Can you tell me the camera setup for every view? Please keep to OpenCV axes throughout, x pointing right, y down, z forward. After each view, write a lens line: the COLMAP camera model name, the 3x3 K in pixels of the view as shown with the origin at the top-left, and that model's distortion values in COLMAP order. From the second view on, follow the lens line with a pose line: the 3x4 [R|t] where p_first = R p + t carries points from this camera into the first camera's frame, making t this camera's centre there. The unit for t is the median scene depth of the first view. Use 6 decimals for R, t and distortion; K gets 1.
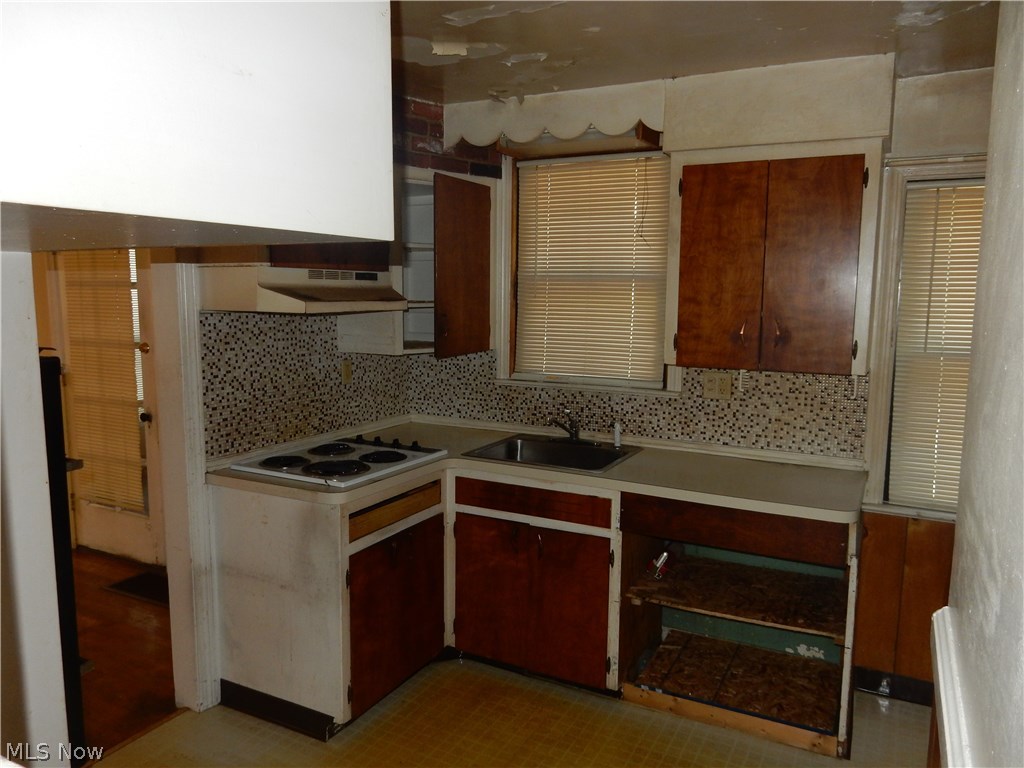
lens RADIAL K [[754.3, 0, 512.5], [0, 754.3, 384.6], [0, 0, 1]] dist [-0.001110, -0.004505]
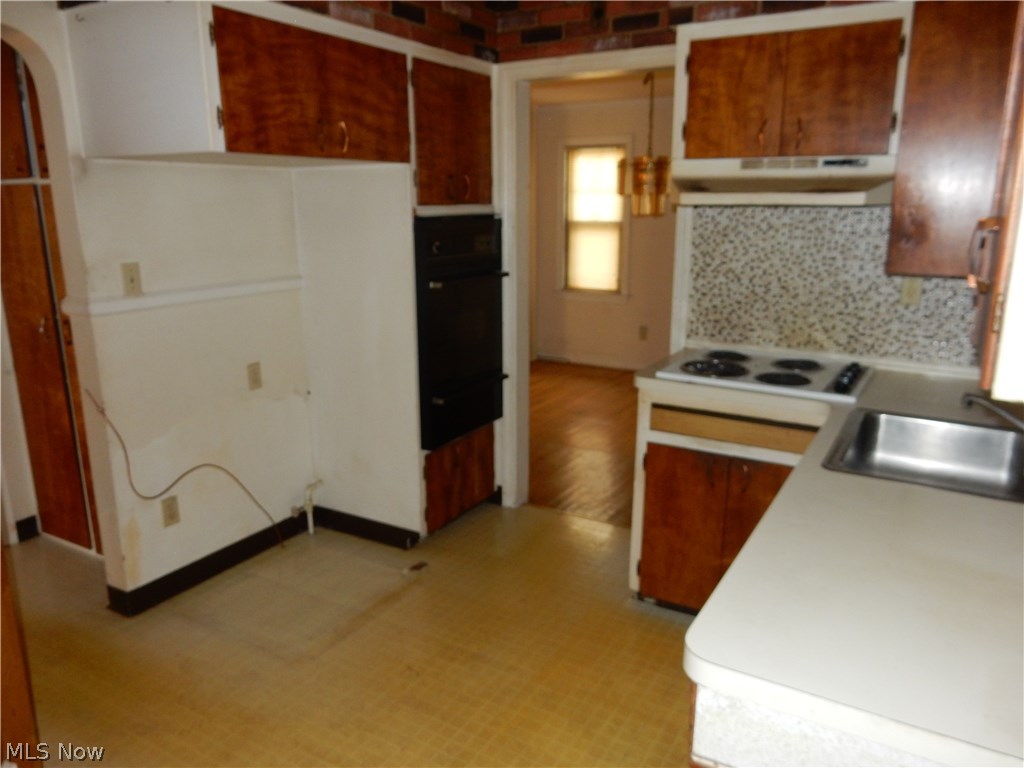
lens RADIAL K [[754.3, 0, 512.6], [0, 754.3, 384.7], [0, 0, 1]] dist [-0.001110, -0.004505]
pose [[-0.064194, 0.229874, -0.971101, 0.669918], [-0.127340, 0.963266, 0.236438, -0.060647], [0.989780, 0.138838, -0.032564, 0.711219]]
